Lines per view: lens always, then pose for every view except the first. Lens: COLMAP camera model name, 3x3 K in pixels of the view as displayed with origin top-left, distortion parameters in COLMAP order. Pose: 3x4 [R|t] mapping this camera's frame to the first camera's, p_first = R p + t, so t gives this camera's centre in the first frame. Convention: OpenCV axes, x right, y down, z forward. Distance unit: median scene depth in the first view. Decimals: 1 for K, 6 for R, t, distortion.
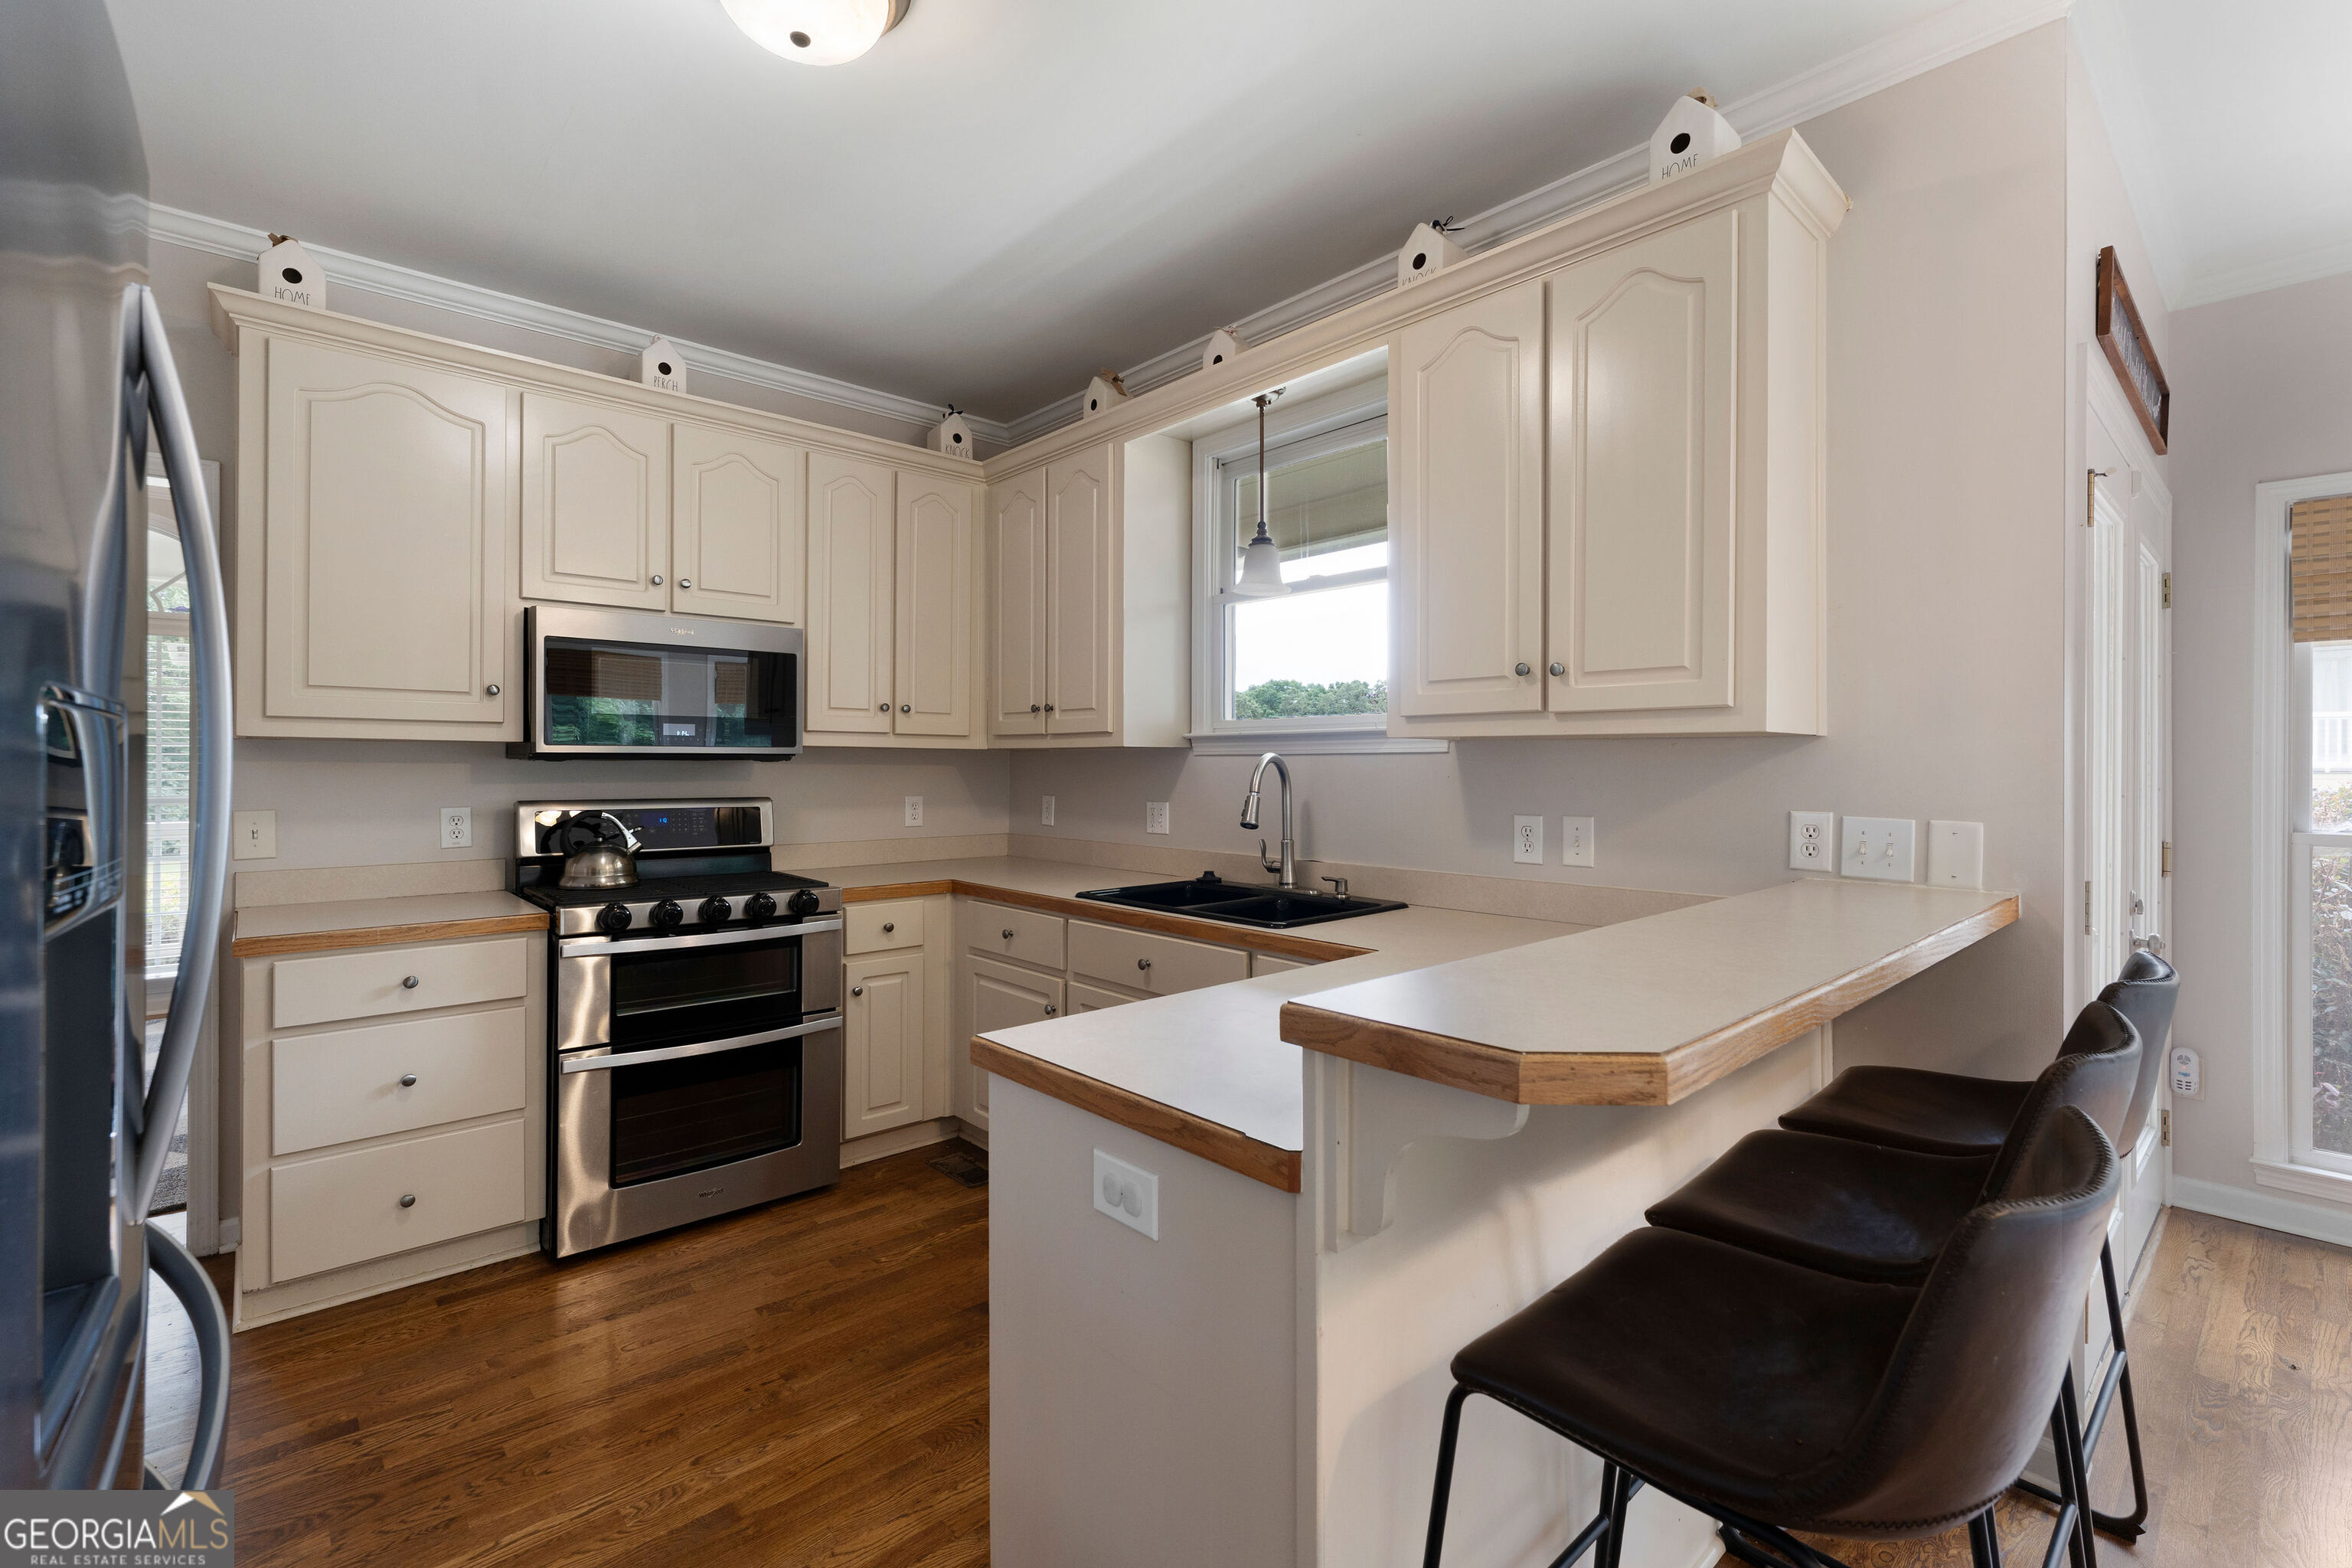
lens RADIAL K [[1022.5, 0, 1178.7], [0, 1022.5, 764.1], [0, 0, 1]] dist [0.000070, -0.000592]
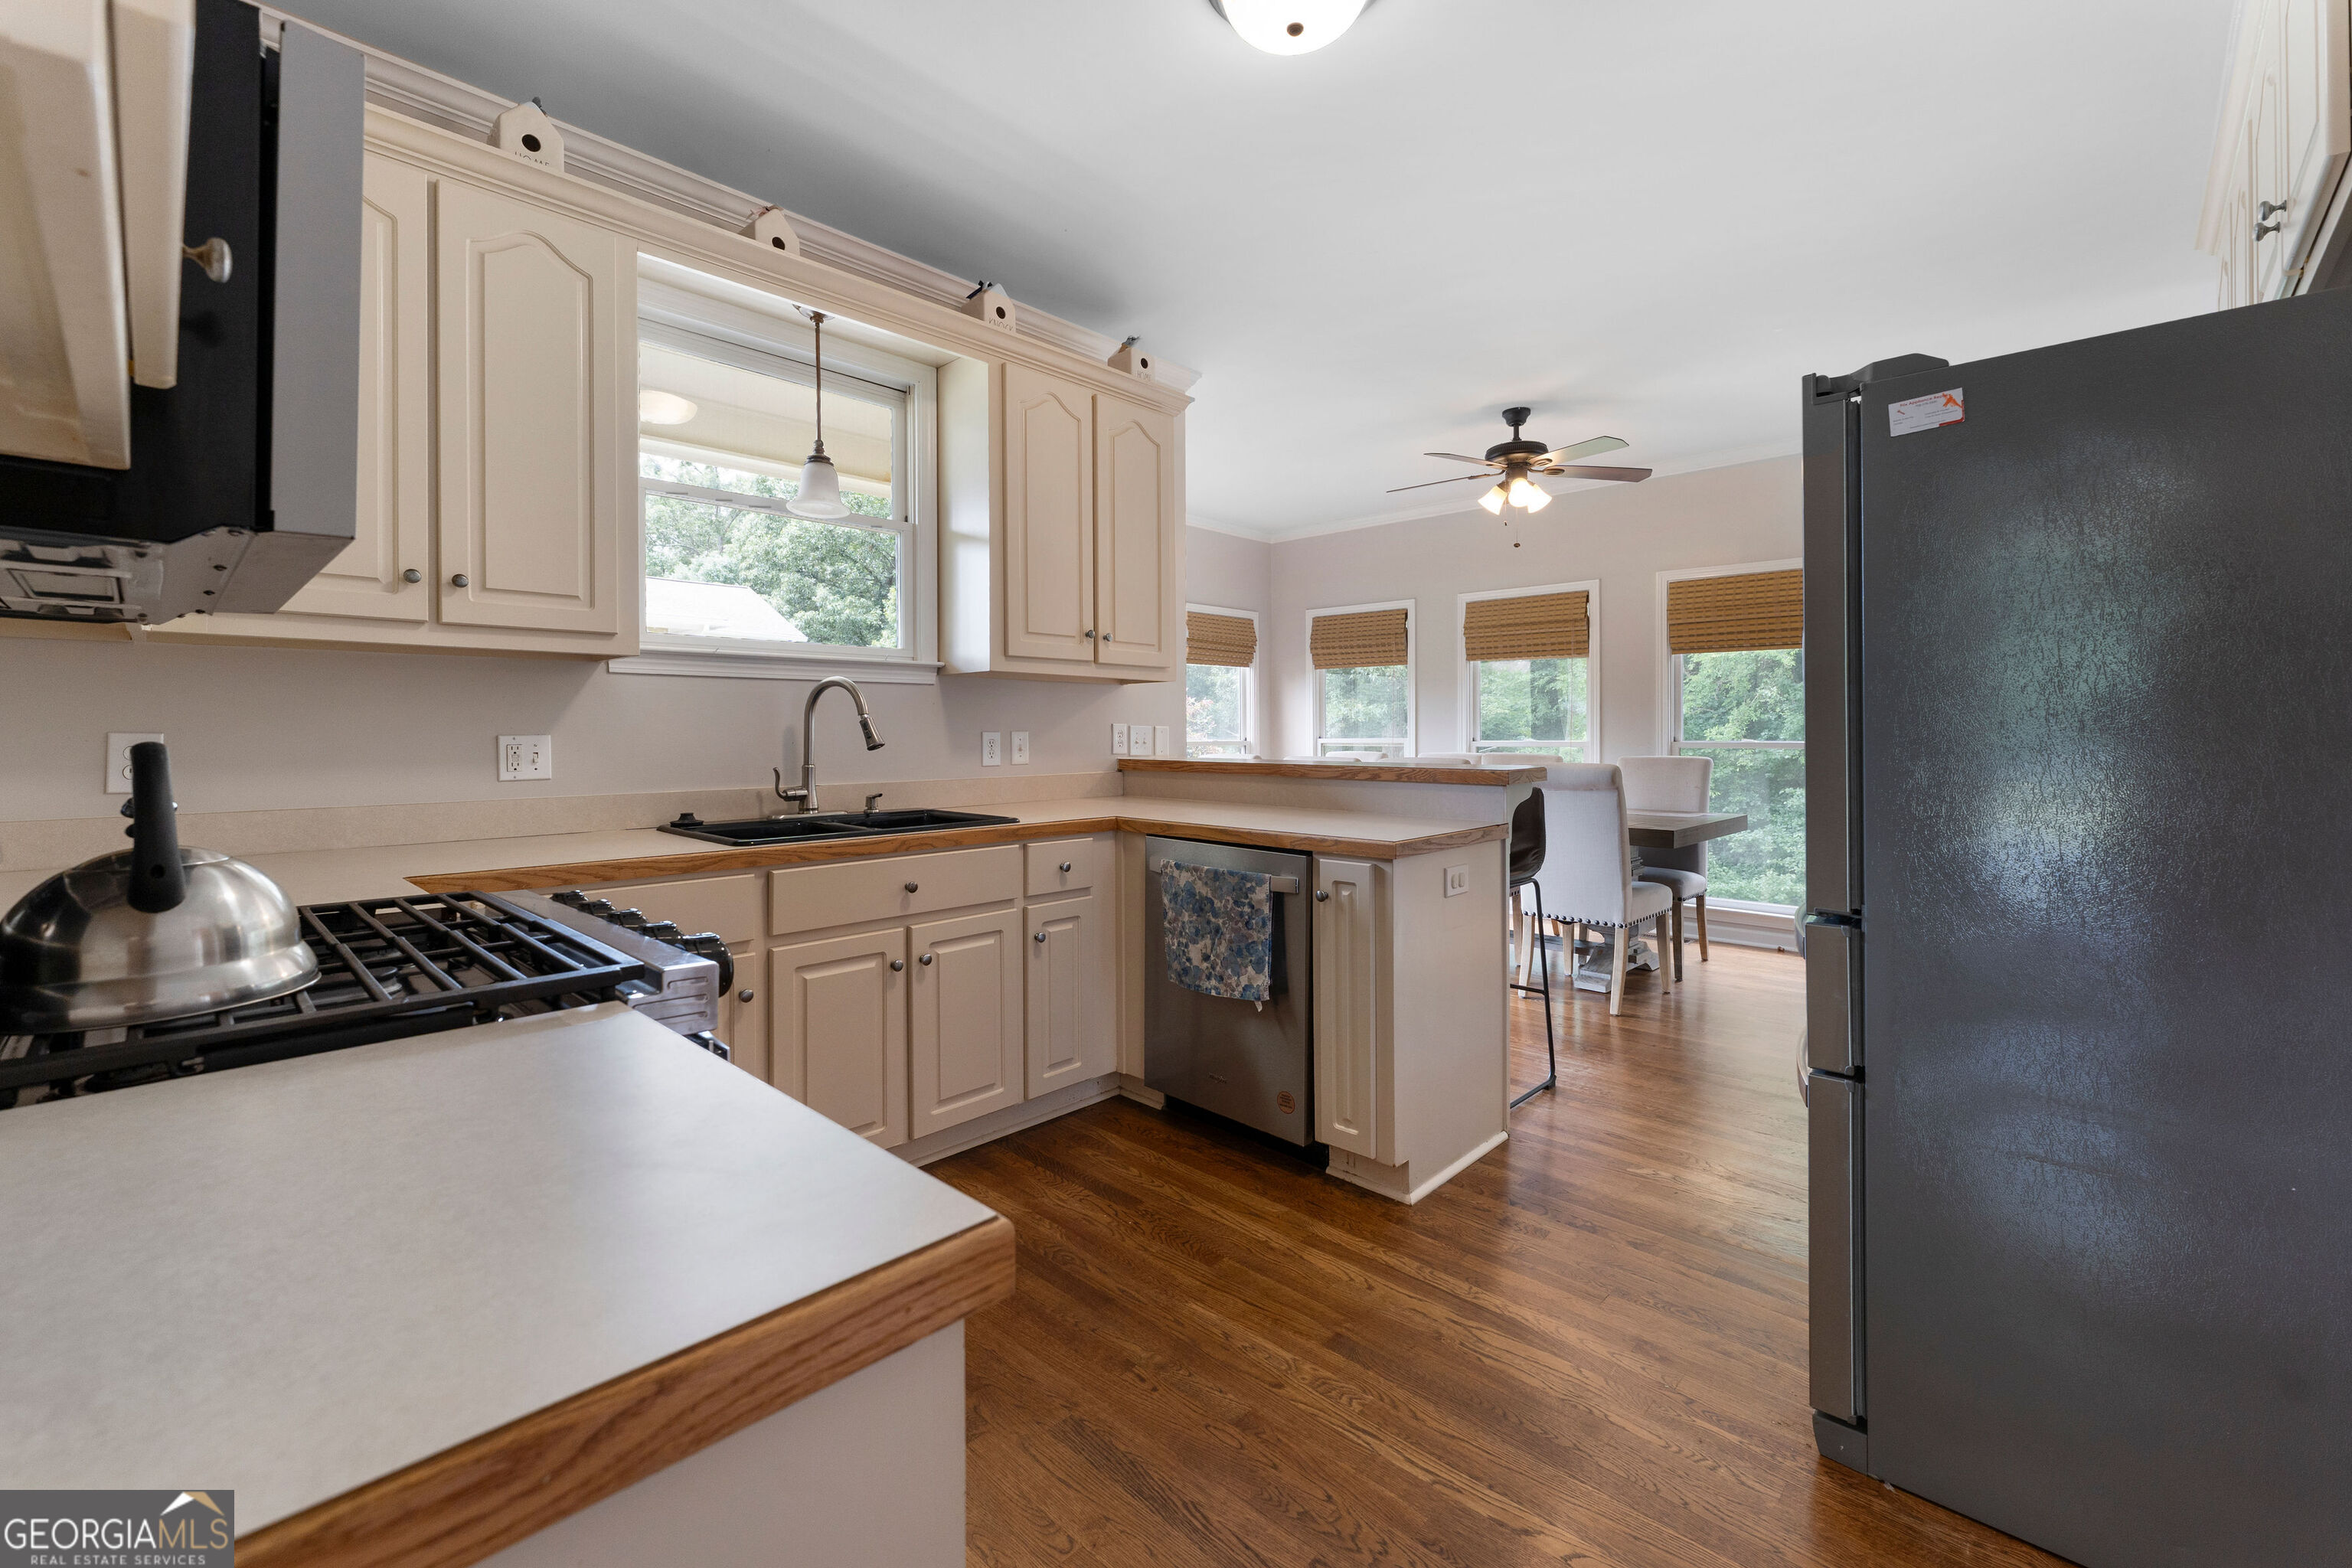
lens RADIAL K [[966.4, 0, 1151.4], [0, 966.4, 734.4], [0, 0, 1]] dist [-0.000155, -0.000310]
pose [[-0.049851, -0.004515, 0.998746, -0.880675], [0.001377, 0.999989, 0.004590, 0.042270], [-0.998756, 0.001604, -0.049844, 0.747401]]
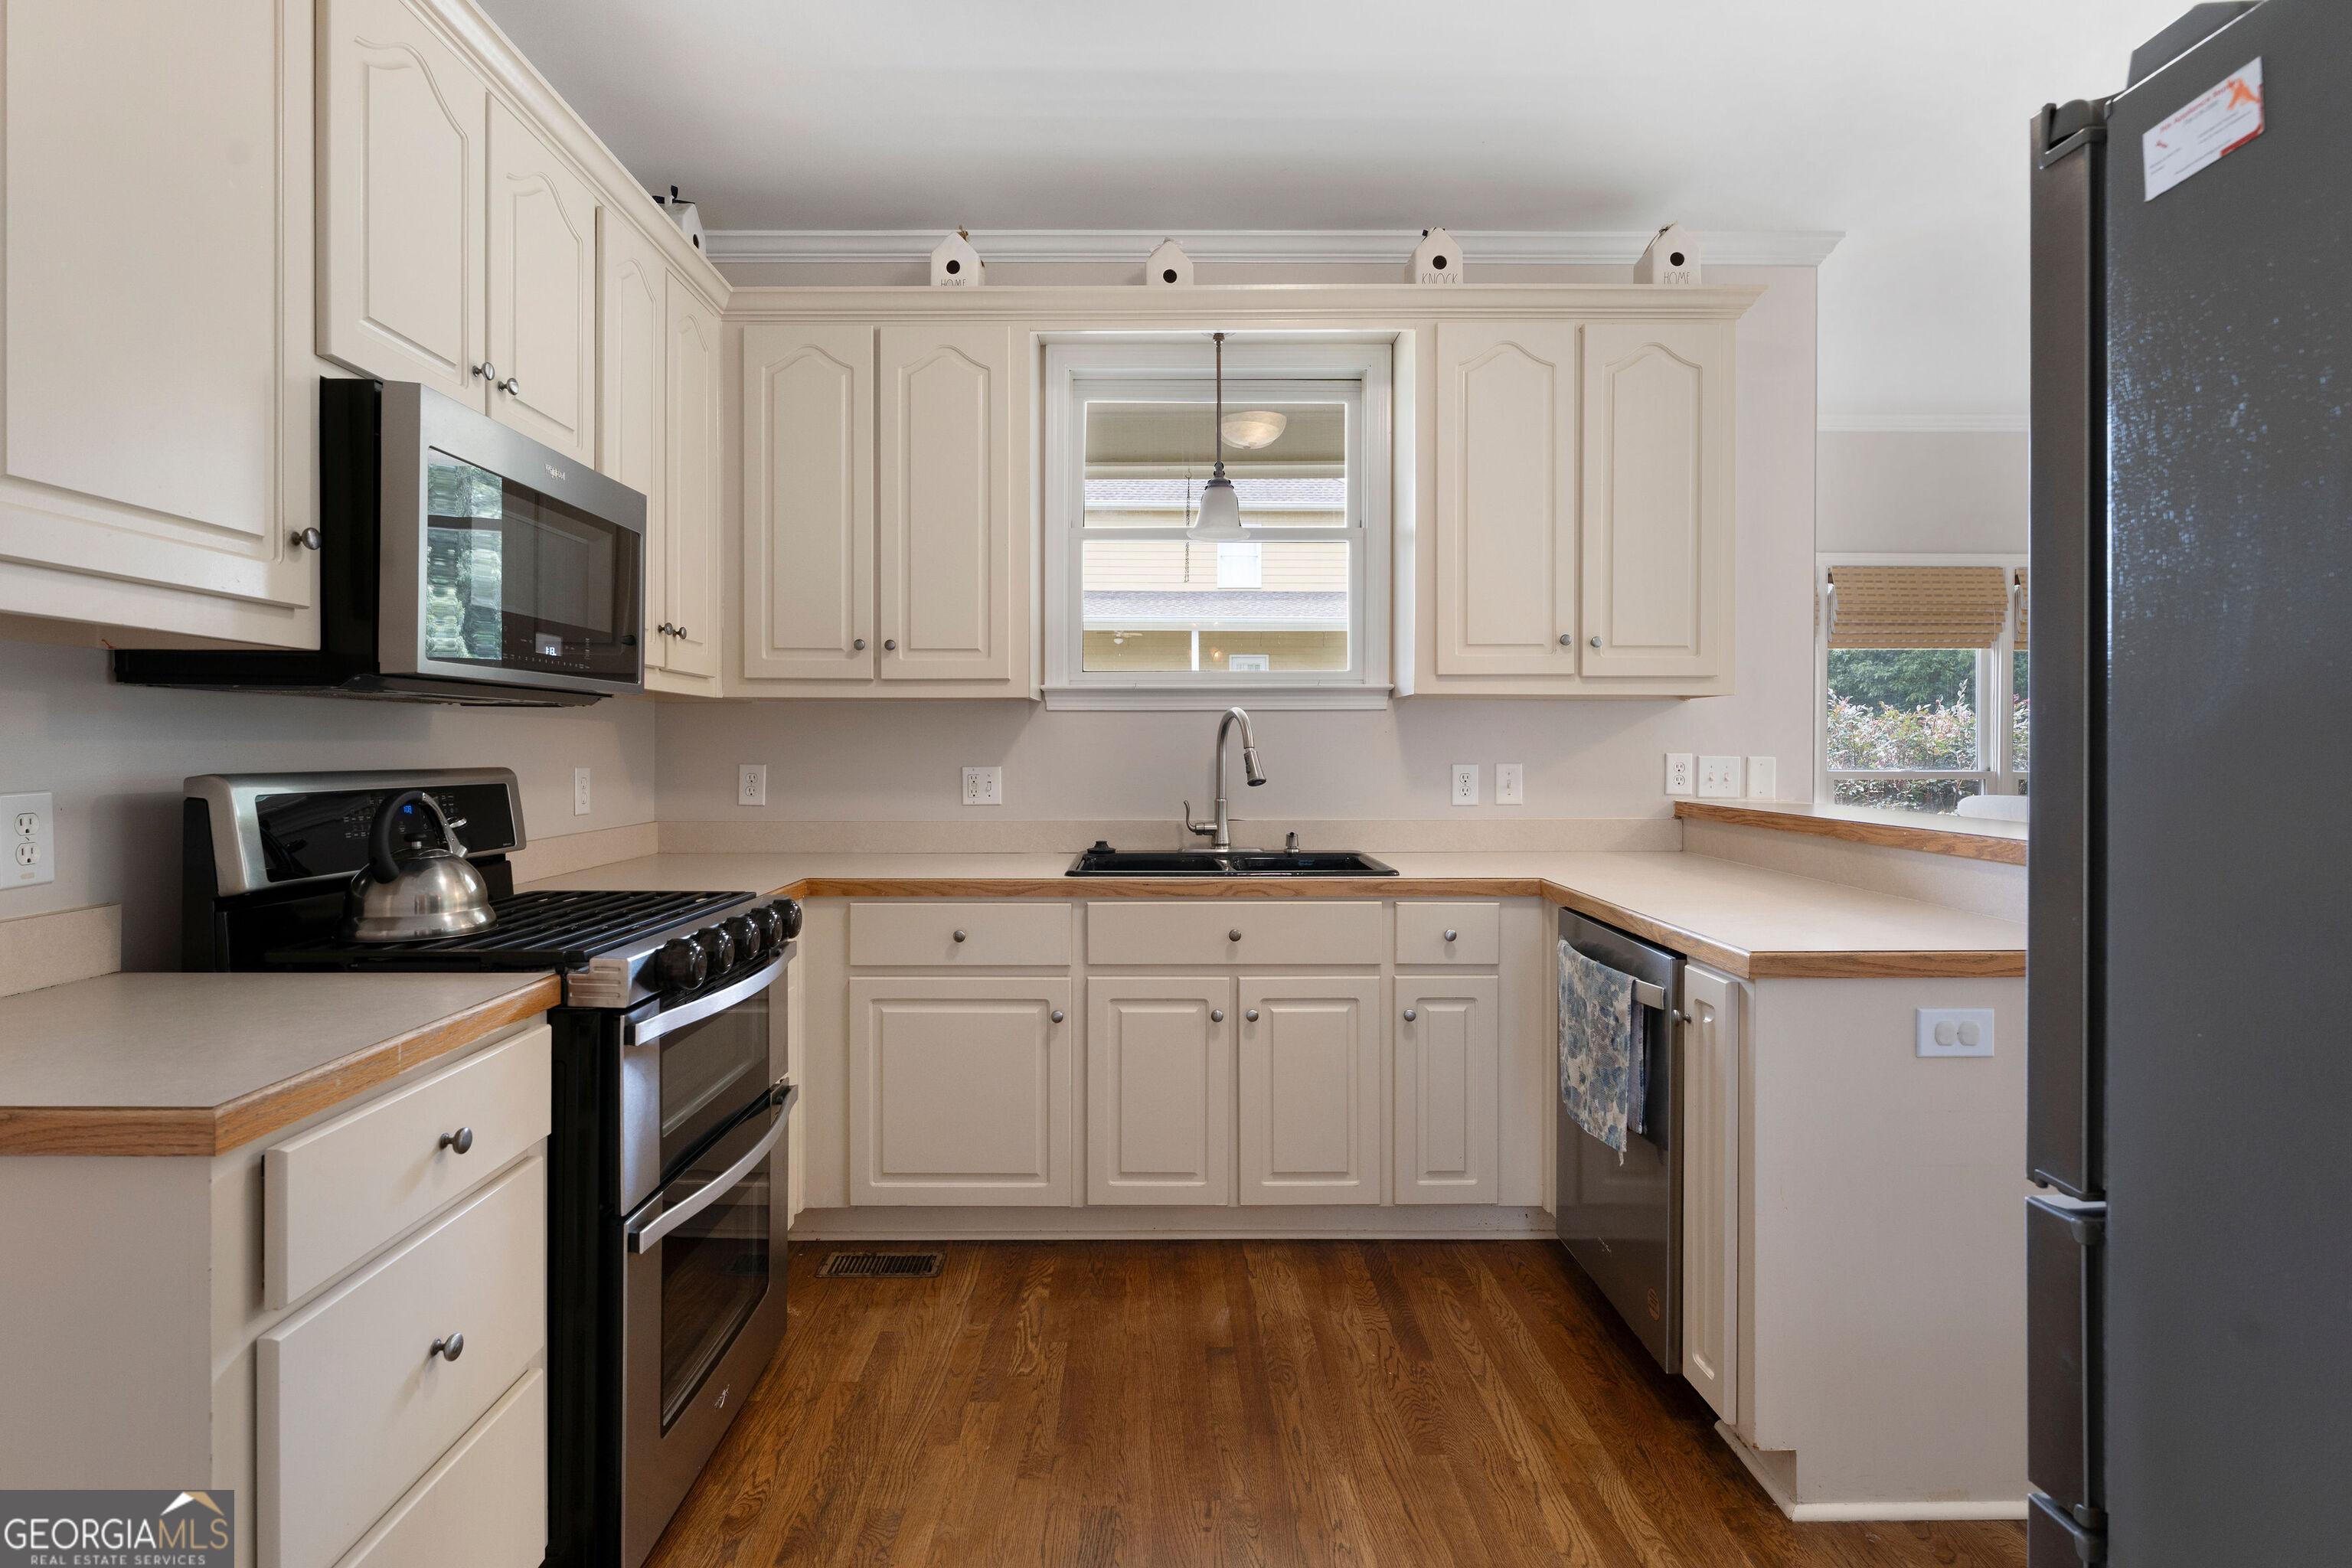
lens RADIAL K [[1162.9, 0, 1159.9], [0, 1162.9, 754.4], [0, 0, 1]] dist [-0.004172, 0.001898]
pose [[0.672628, -0.007966, 0.739938, -0.770768], [0.001228, 0.999953, 0.009649, 0.022570], [-0.739980, -0.005582, 0.672605, 0.323695]]
